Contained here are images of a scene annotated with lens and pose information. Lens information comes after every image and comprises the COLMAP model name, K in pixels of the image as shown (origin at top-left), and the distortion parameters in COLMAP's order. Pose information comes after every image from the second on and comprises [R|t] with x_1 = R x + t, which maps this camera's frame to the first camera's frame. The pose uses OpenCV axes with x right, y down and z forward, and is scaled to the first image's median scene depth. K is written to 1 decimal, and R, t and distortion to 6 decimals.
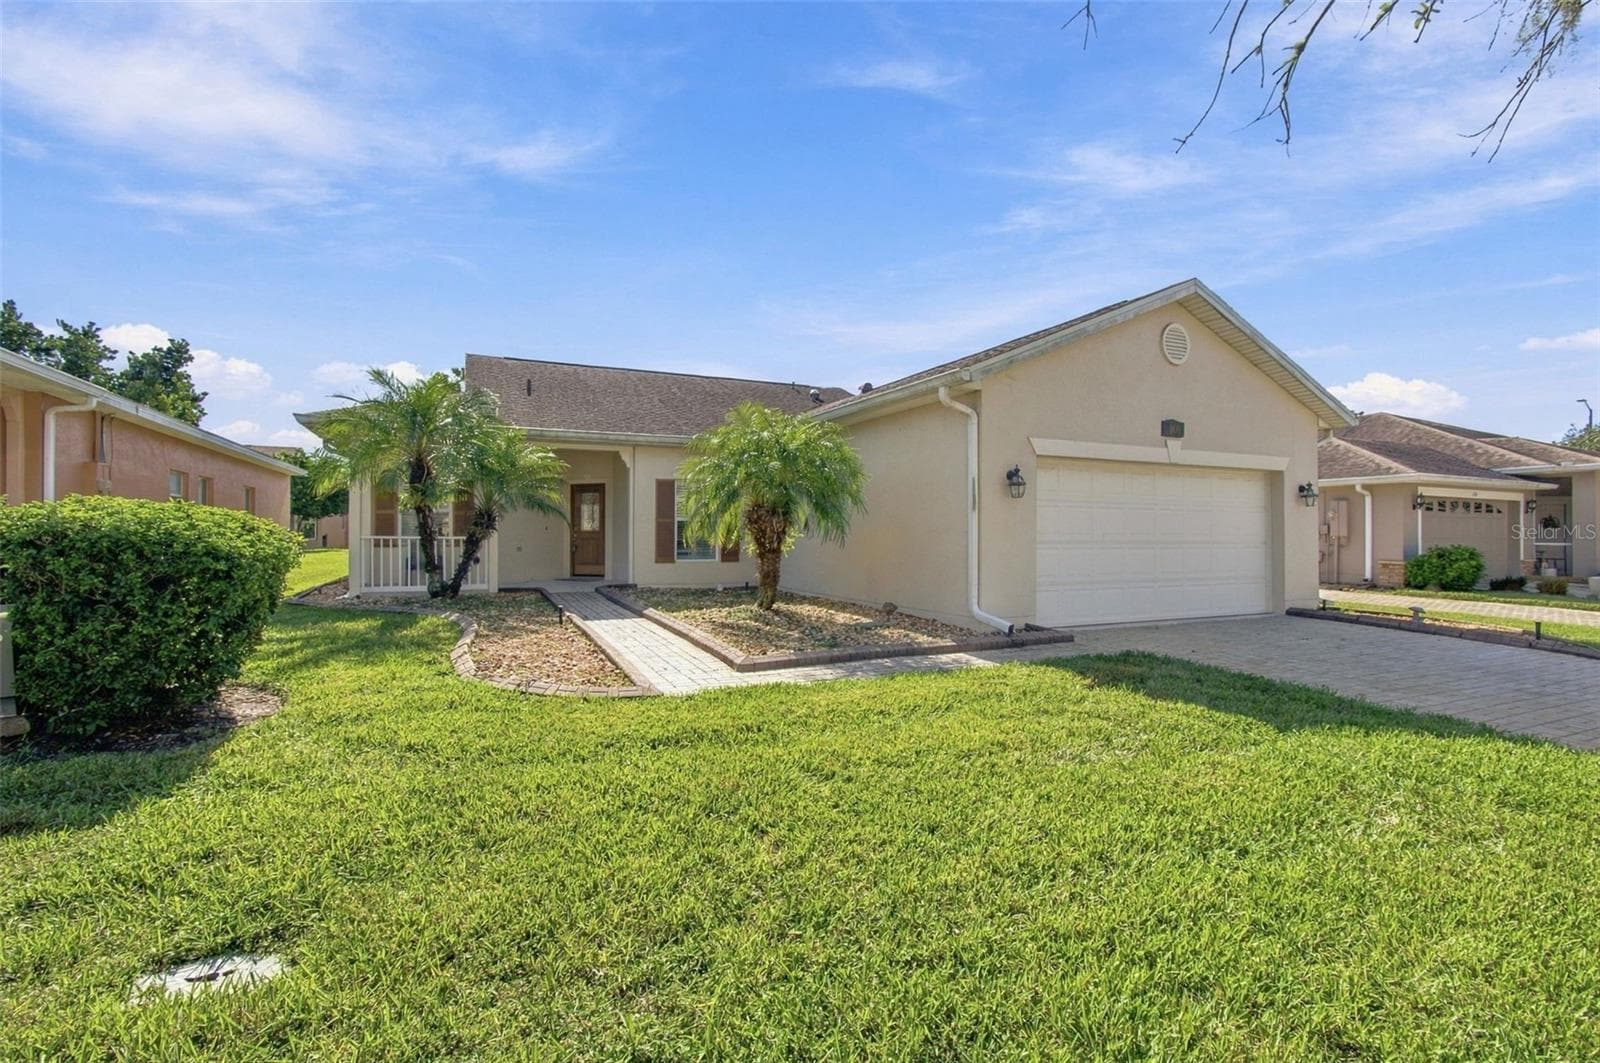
lens RADIAL K [[706.1, 0, 800.4], [0, 706.1, 540.8], [0, 0, 1]] dist [0.020698, -0.014511]
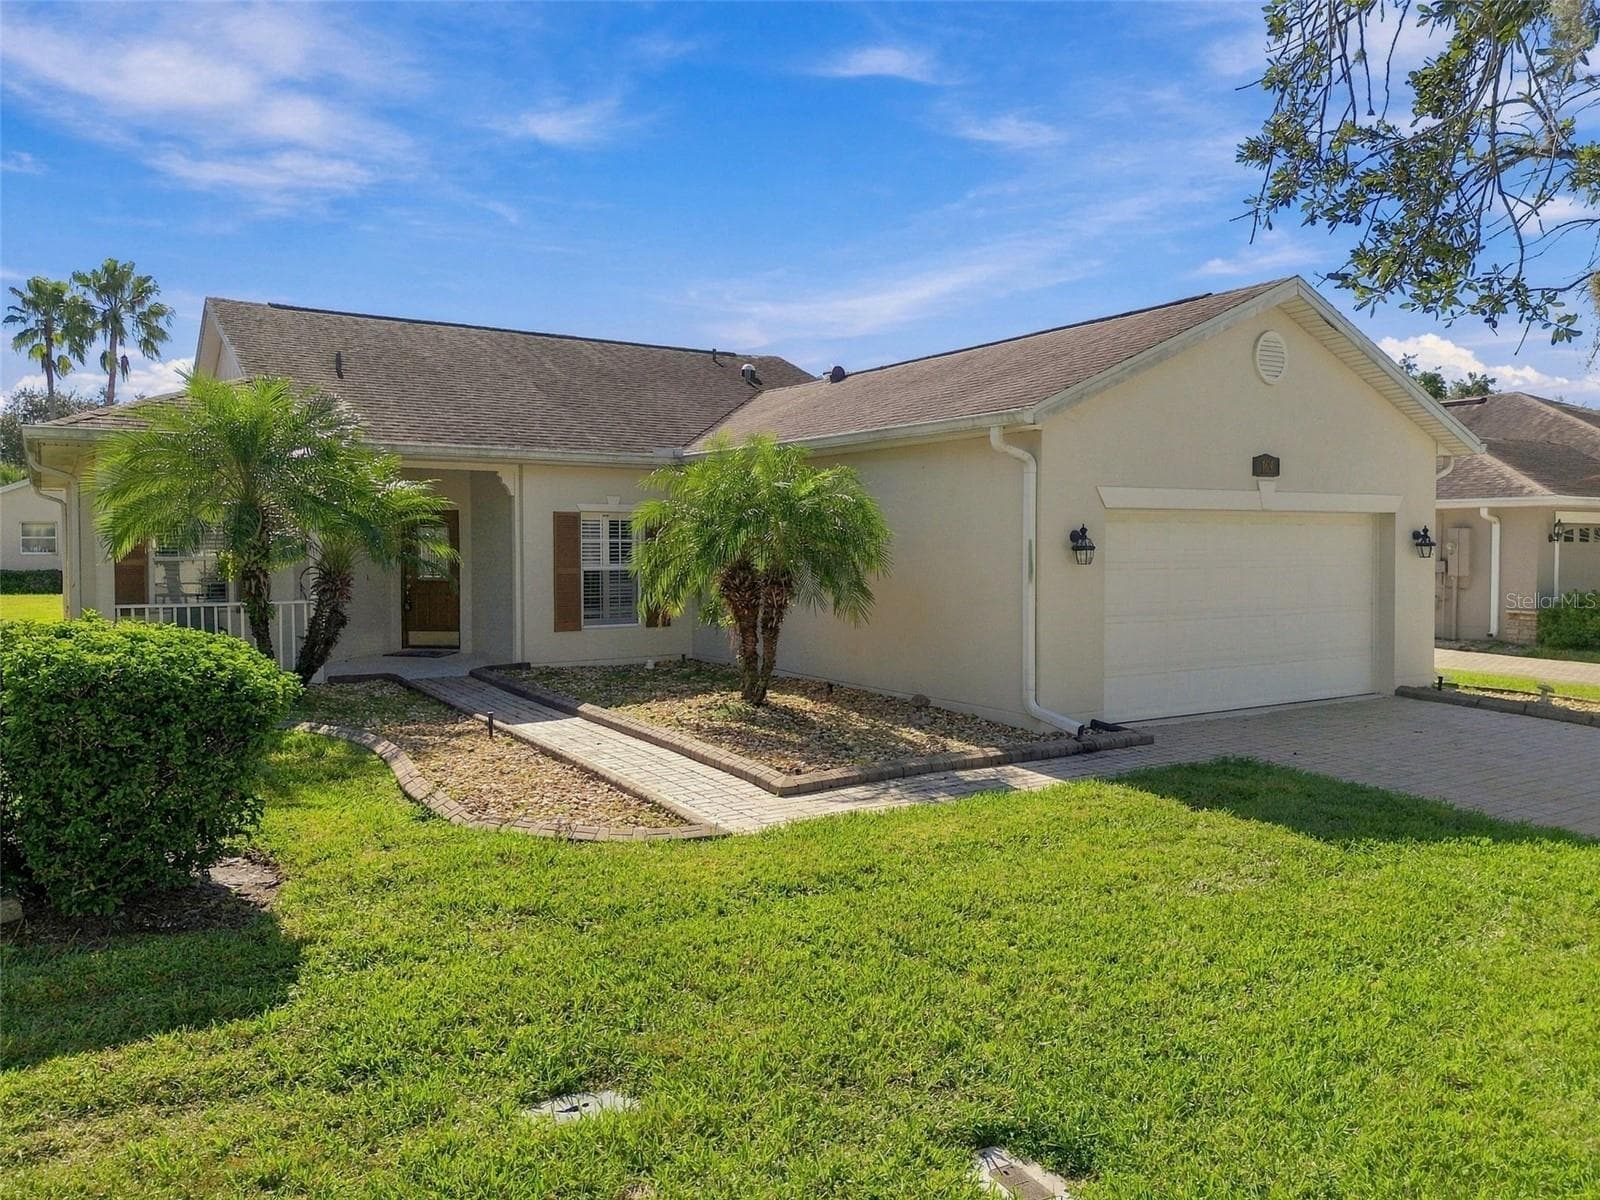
lens RADIAL K [[1127.9, 0, 806.6], [0, 1127.9, 597.6], [0, 0, 1]] dist [0.107361, -0.126523]
pose [[0.991033, -0.010551, 0.133199, -0.158157], [0.005199, 0.999167, 0.040464, -0.069794], [-0.133515, -0.039408, 0.990263, -0.205511]]
